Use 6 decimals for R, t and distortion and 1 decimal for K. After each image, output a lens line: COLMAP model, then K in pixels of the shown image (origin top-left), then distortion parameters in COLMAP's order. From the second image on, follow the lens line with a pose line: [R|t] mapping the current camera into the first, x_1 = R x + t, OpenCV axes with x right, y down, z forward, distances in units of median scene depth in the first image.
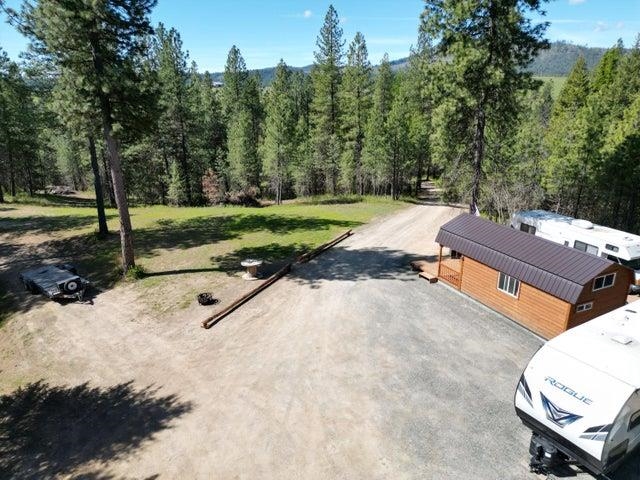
lens RADIAL K [[443.6, 0, 319.5], [0, 443.6, 242.3], [0, 0, 1]] dist [0.091025, -0.085868]
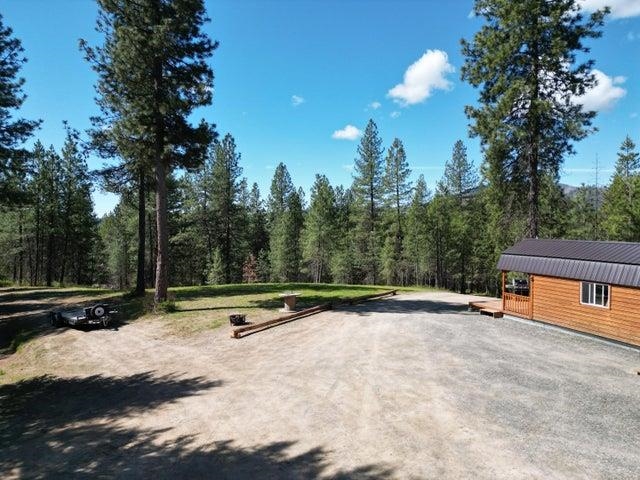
lens RADIAL K [[443.6, 0, 319.5], [0, 443.6, 242.3], [0, 0, 1]] dist [0.091025, -0.085868]
pose [[0.996511, 0.005320, -0.083297, -0.018519], [-0.029797, 0.954883, -0.295482, 0.239654], [0.077967, 0.296933, 0.951710, 0.115315]]
